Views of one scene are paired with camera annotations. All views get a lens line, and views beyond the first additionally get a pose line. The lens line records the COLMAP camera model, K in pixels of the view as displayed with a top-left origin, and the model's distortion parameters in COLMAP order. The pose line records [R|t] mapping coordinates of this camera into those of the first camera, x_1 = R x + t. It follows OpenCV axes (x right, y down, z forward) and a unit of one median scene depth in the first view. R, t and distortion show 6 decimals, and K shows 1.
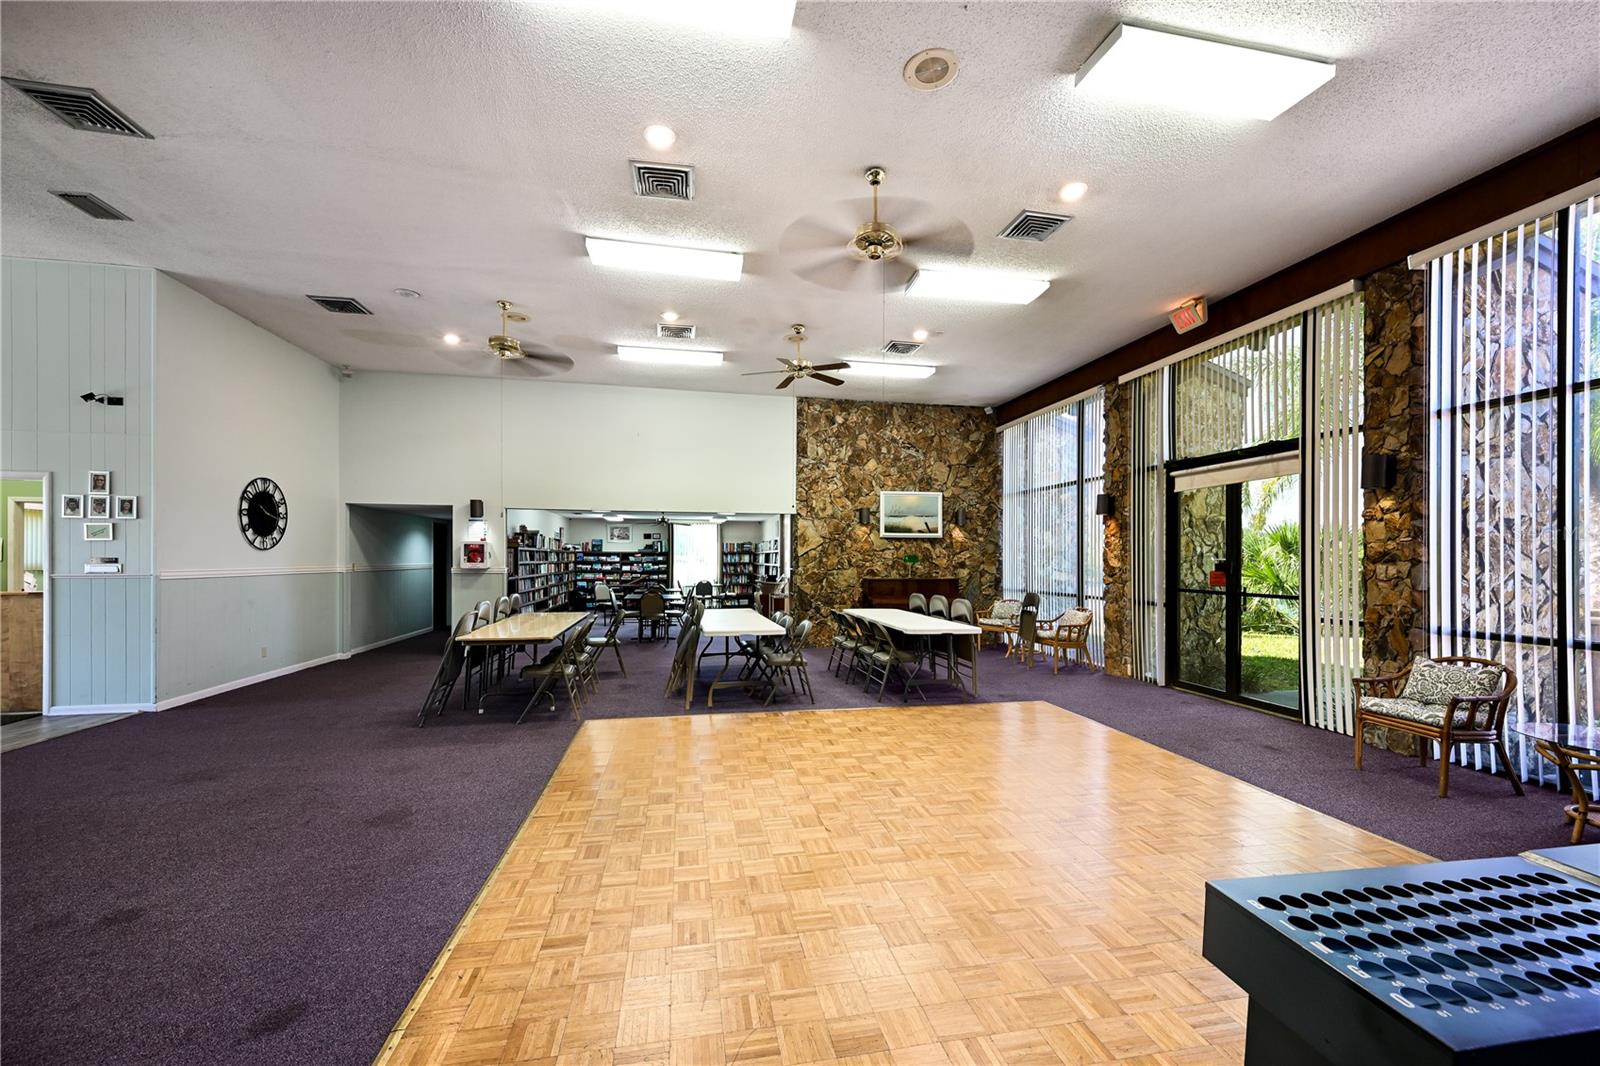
lens RADIAL K [[637.1, 0, 802.8], [0, 637.1, 533.3], [0, 0, 1]] dist [0.004529, 0.000695]
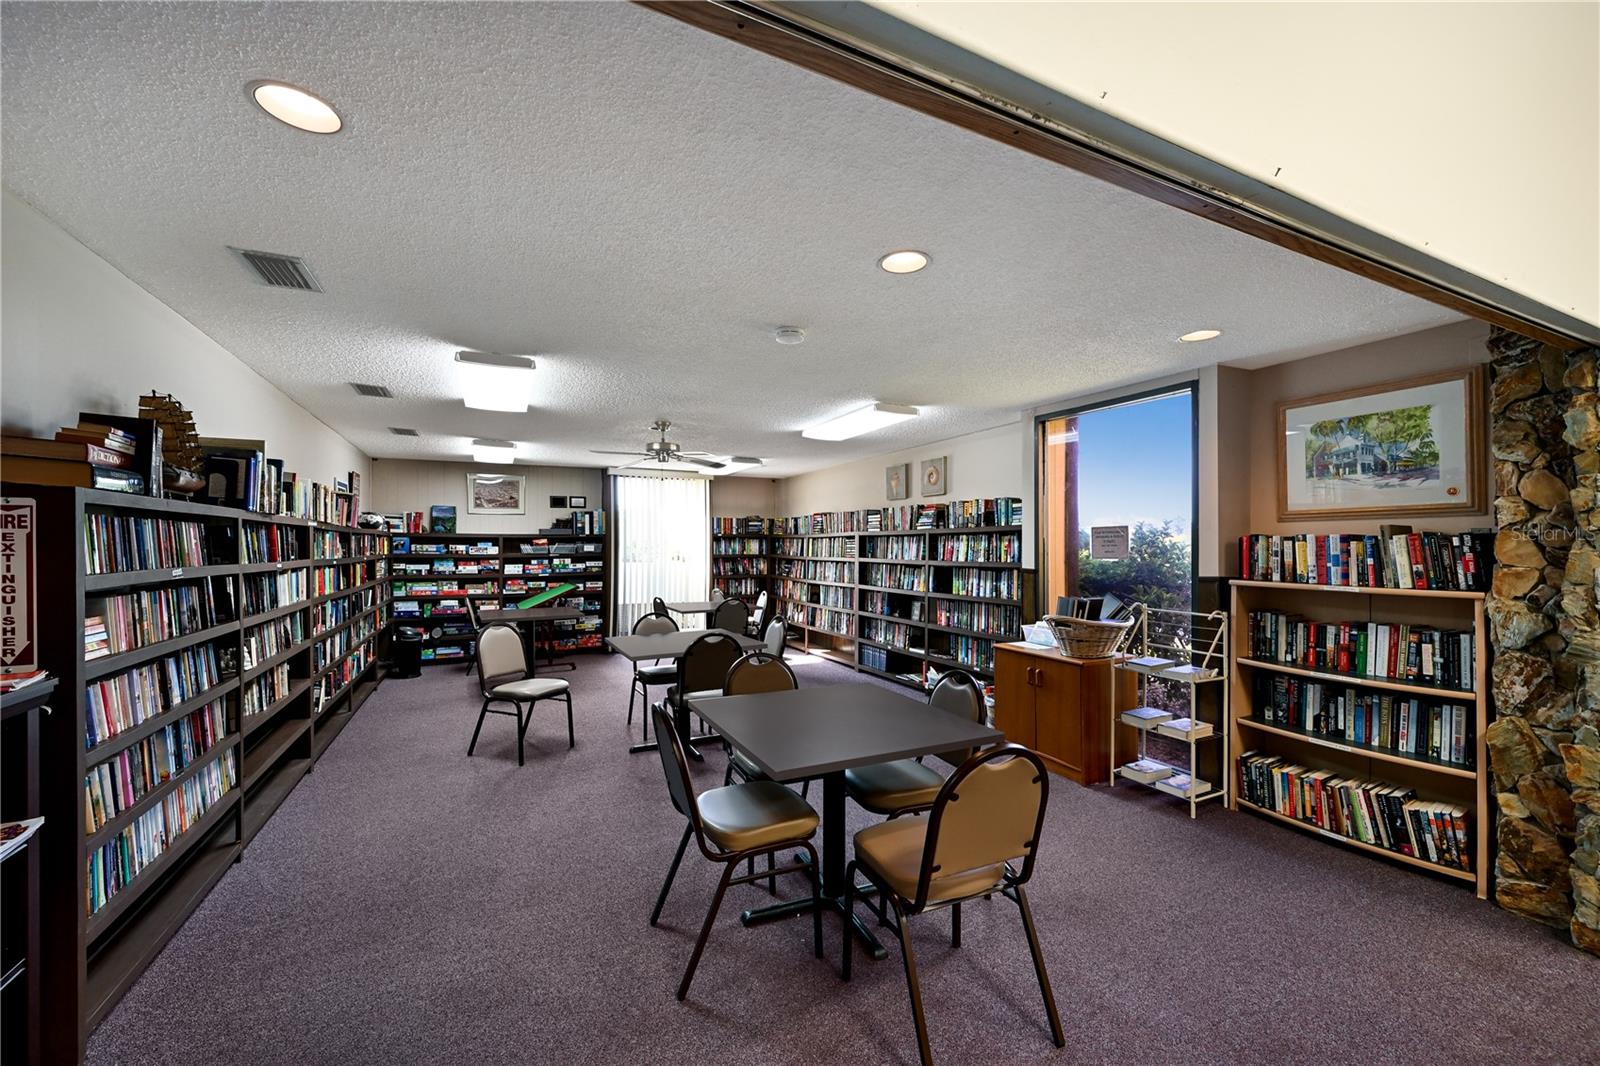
lens RADIAL K [[637.1, 0, 800.3], [0, 637.1, 534.6], [0, 0, 1]] dist [0.004529, 0.000695]
pose [[0.966434, -0.000406, 0.256914, -0.195239], [-0.005308, 0.999754, 0.021546, 0.018382], [-0.256859, -0.022187, 0.966194, 0.501197]]
